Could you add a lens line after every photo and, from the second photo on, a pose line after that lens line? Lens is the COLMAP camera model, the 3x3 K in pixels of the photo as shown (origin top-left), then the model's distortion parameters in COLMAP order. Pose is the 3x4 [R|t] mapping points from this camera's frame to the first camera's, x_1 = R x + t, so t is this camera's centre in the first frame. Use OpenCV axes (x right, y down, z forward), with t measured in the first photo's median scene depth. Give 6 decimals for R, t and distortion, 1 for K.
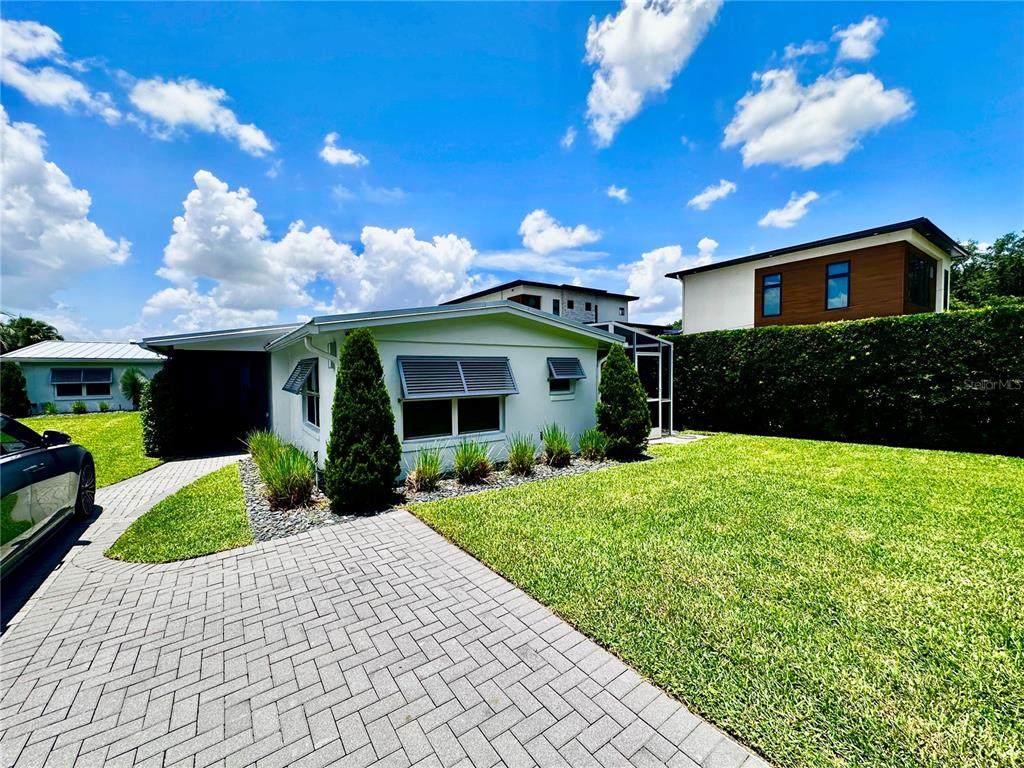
lens RADIAL K [[412.2, 0, 510.6], [0, 412.2, 382.3], [0, 0, 1]] dist [-0.001801, 0.001819]
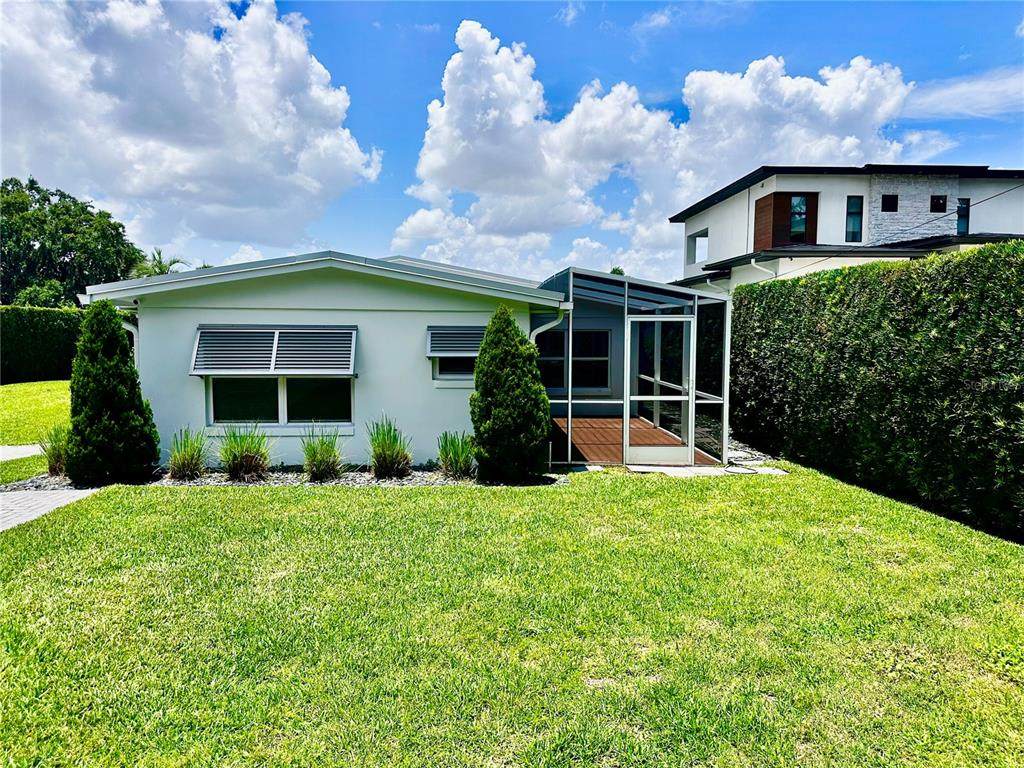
lens RADIAL K [[732.1, 0, 515.3], [0, 732.1, 392.0], [0, 0, 1]] dist [0.022810, -0.018729]
pose [[0.843815, 0.057162, -0.533581, 0.240057], [-0.026332, 0.997523, 0.065222, -0.009115], [0.535988, -0.040985, 0.843230, 0.006959]]
